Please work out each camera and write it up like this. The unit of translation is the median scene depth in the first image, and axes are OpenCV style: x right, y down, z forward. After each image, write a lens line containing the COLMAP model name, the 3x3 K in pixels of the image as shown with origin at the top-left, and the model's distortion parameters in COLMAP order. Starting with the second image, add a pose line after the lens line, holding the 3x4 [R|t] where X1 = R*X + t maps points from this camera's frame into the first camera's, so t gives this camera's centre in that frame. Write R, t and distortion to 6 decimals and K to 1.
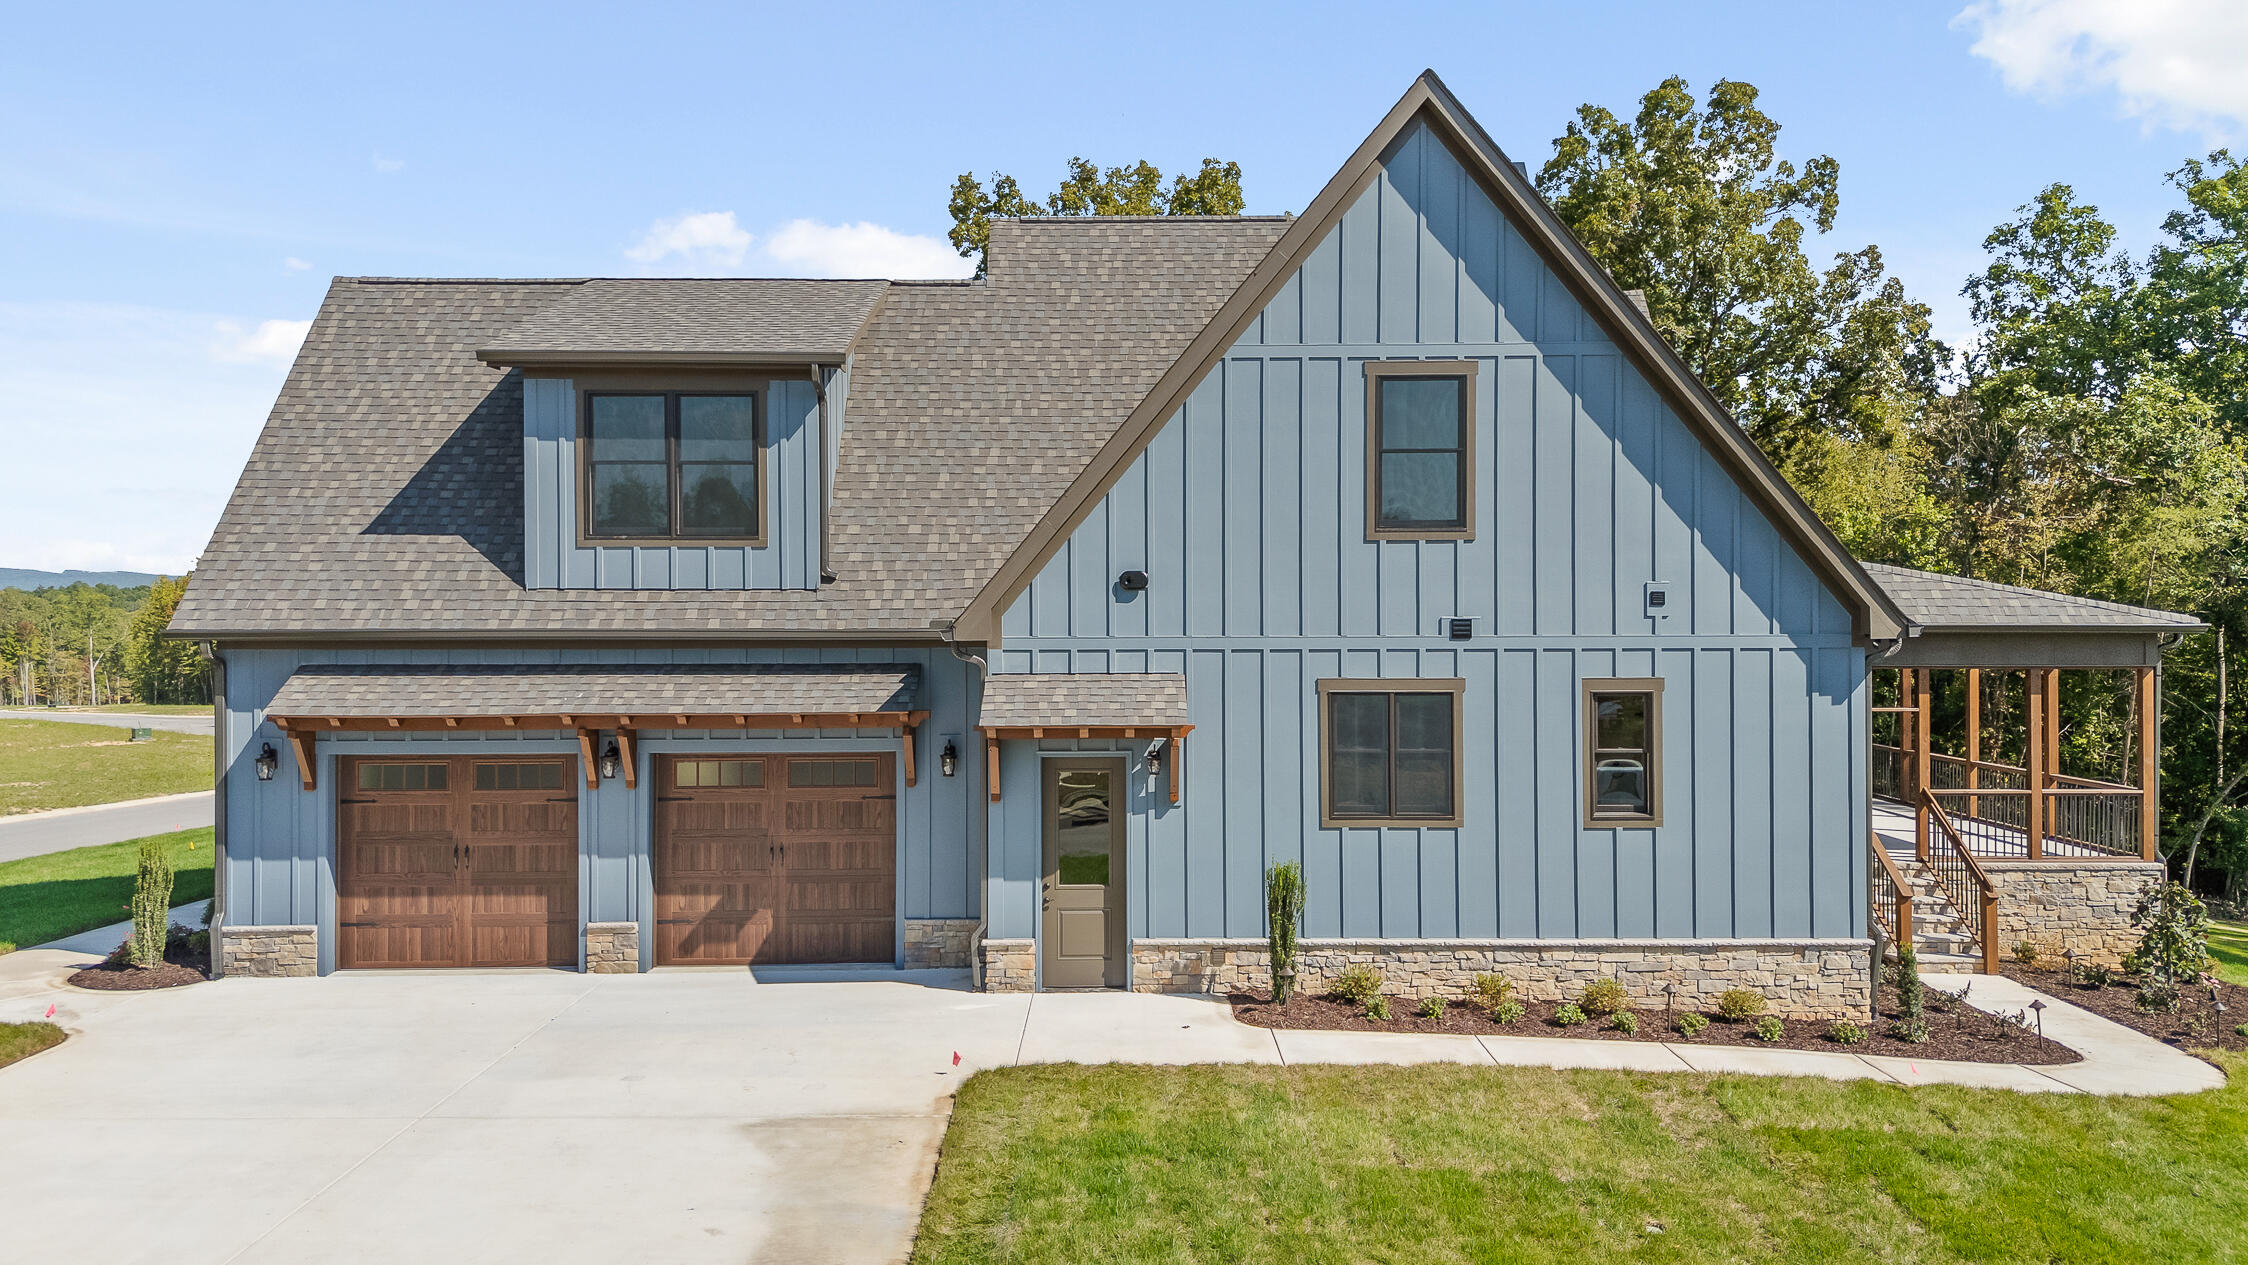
lens RADIAL K [[1695.4, 0, 1130.9], [0, 1695.4, 624.2], [0, 0, 1]] dist [0.040284, -0.021255]
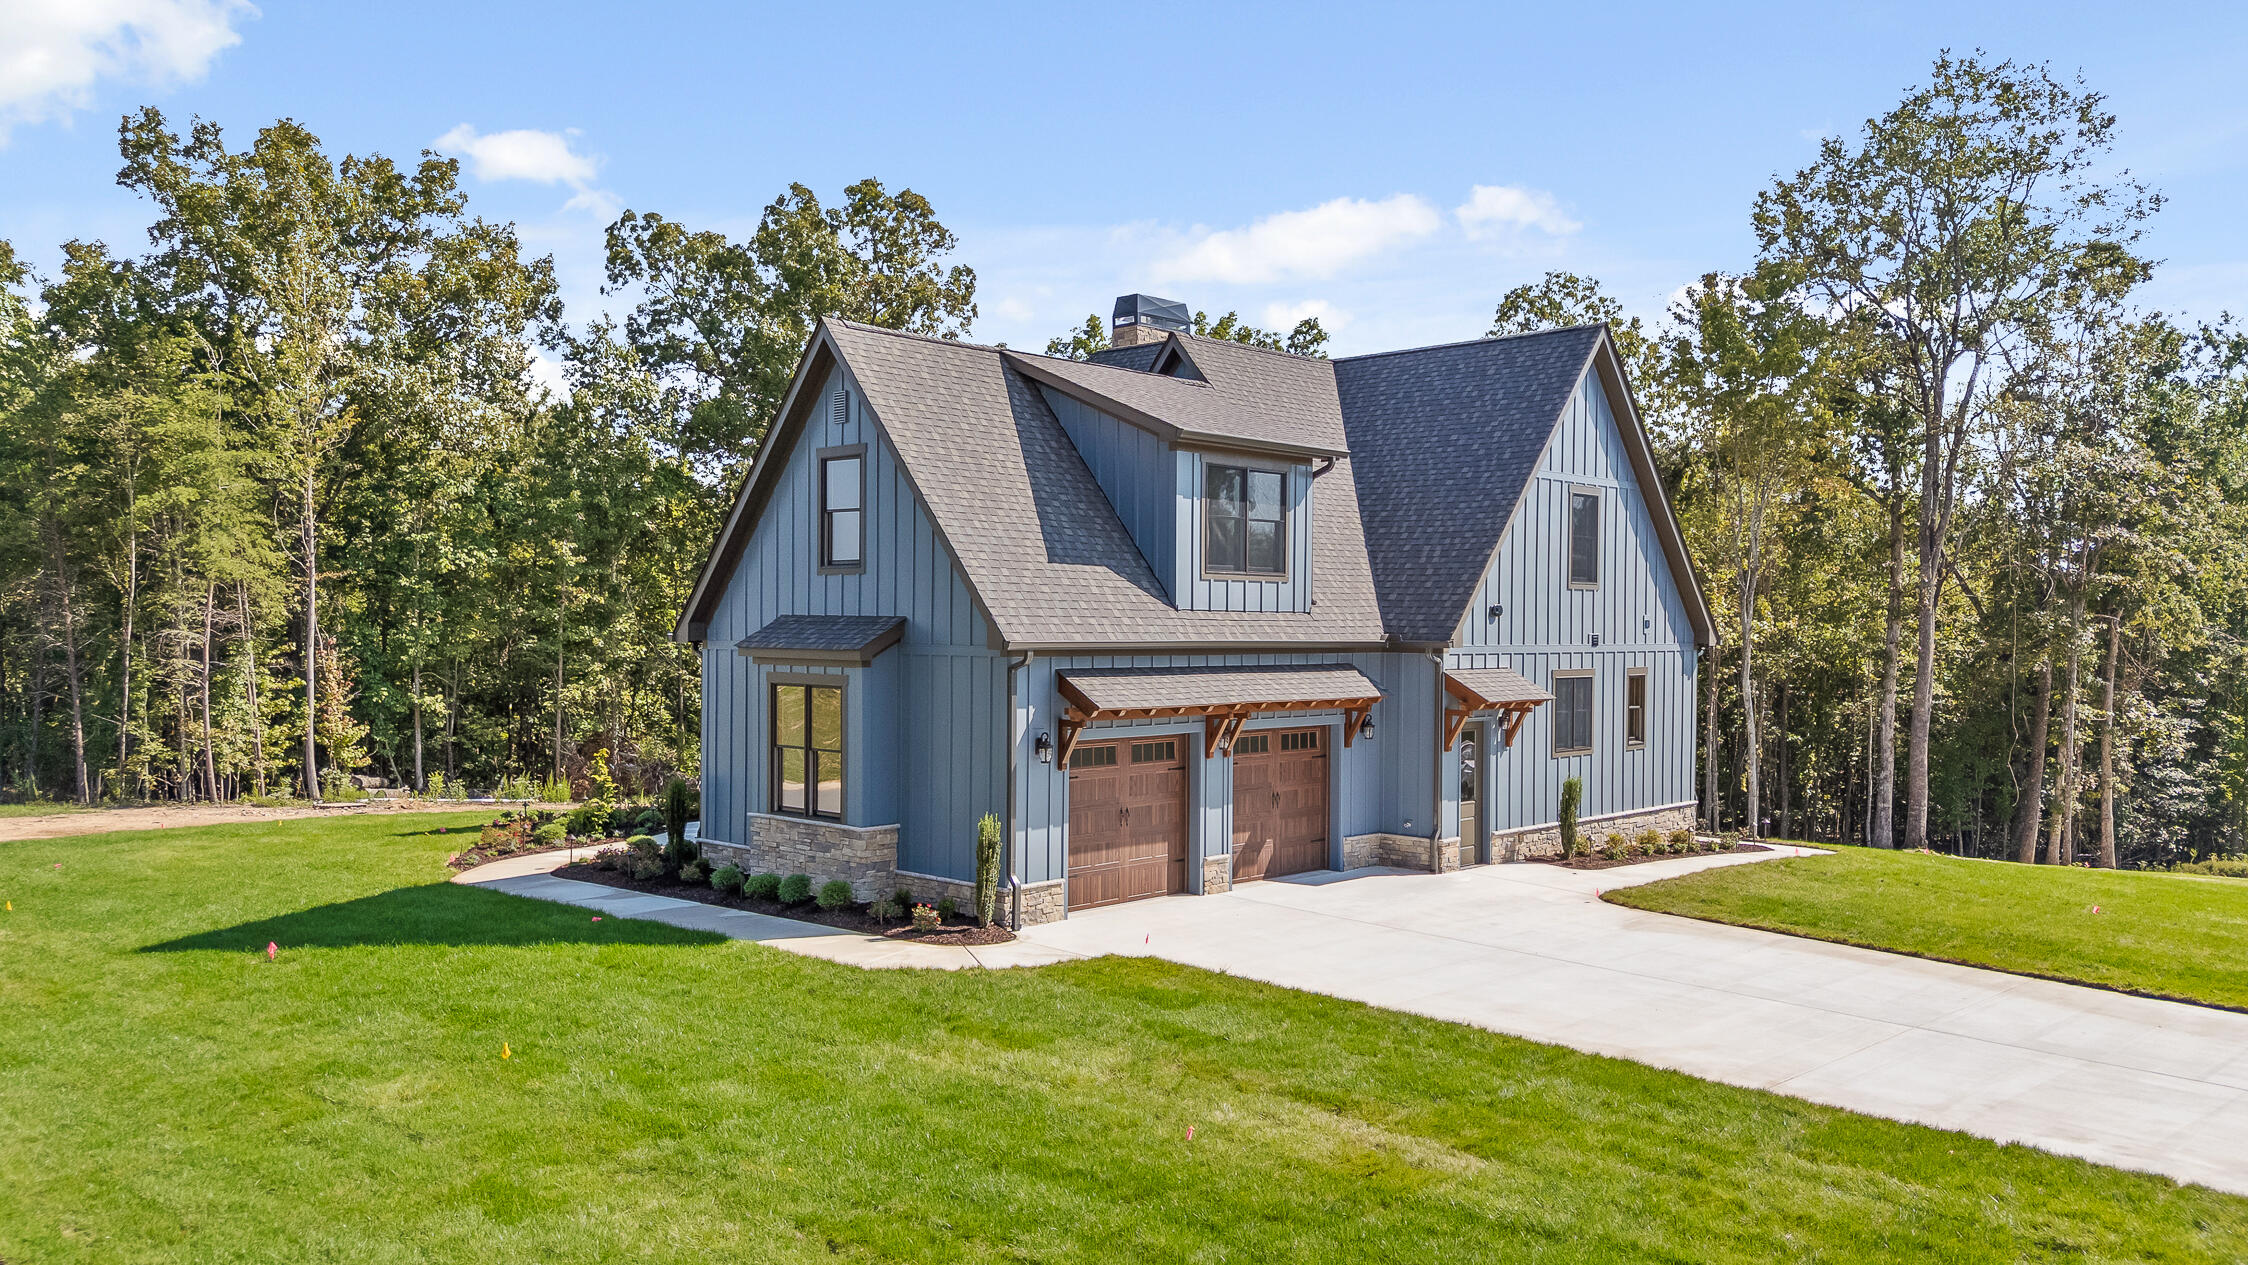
lens RADIAL K [[1695.4, 0, 1117.3], [0, 1695.4, 645.0], [0, 0, 1]] dist [0.040284, -0.021255]
pose [[0.693710, -0.001069, 0.720253, -0.993010], [-0.006303, 0.999952, 0.007555, -0.002238], [-0.720226, -0.009781, 0.693670, 0.090686]]
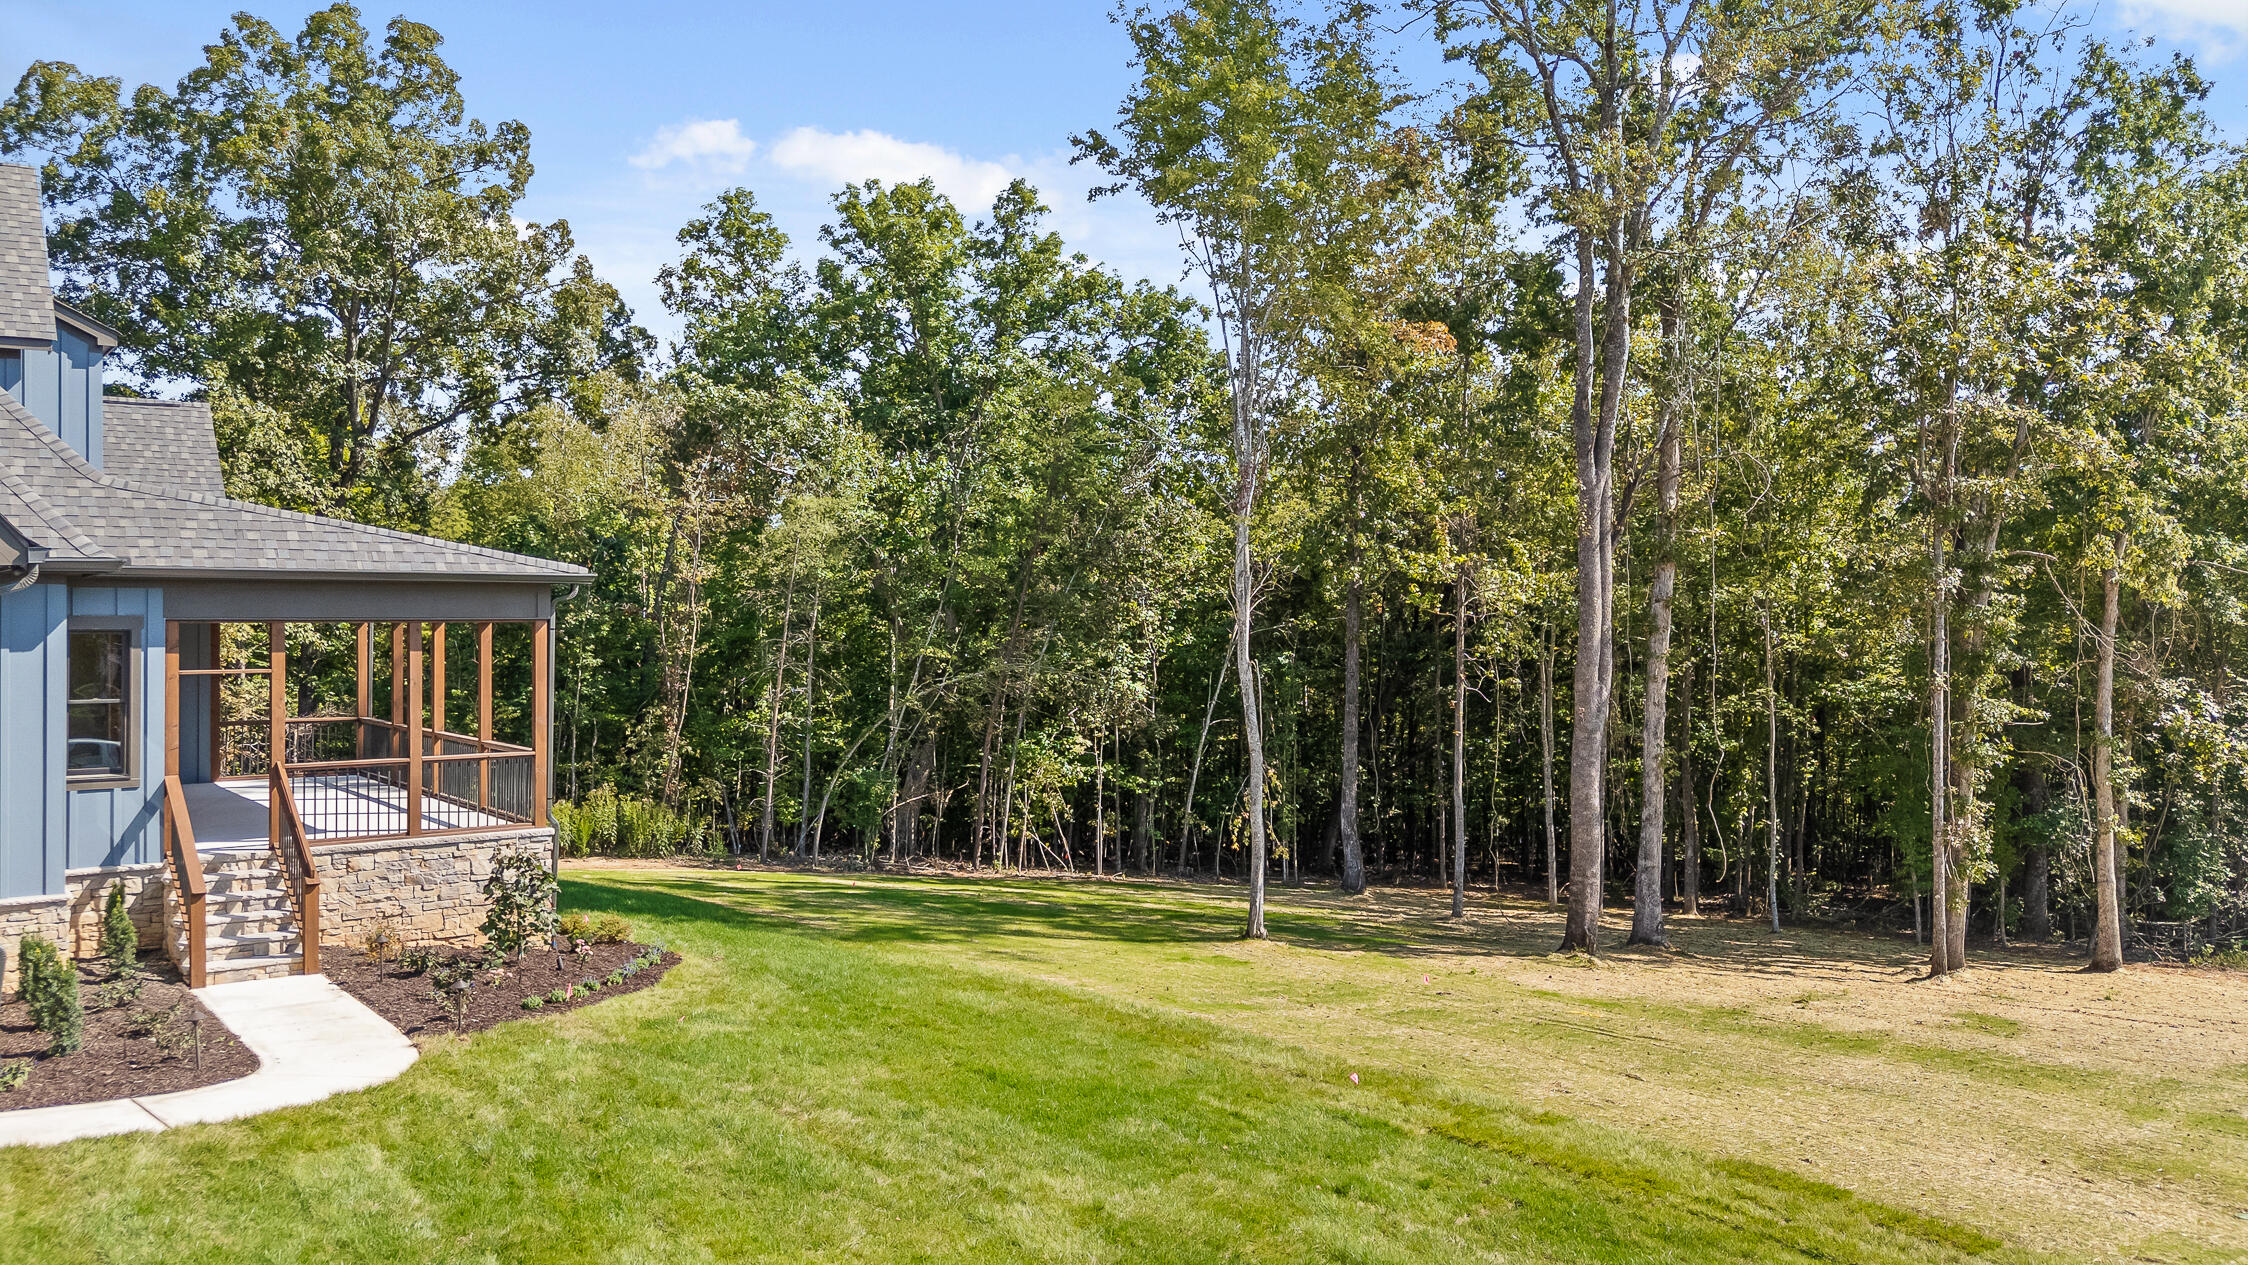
lens RADIAL K [[1695.4, 0, 1128.9], [0, 1695.4, 625.0], [0, 0, 1]] dist [0.040284, -0.021255]
pose [[0.800246, -0.003415, 0.599662, 0.242353], [0.002751, 0.999994, 0.002023, 0.022218], [-0.599665, 0.000031, 0.800251, 0.051573]]
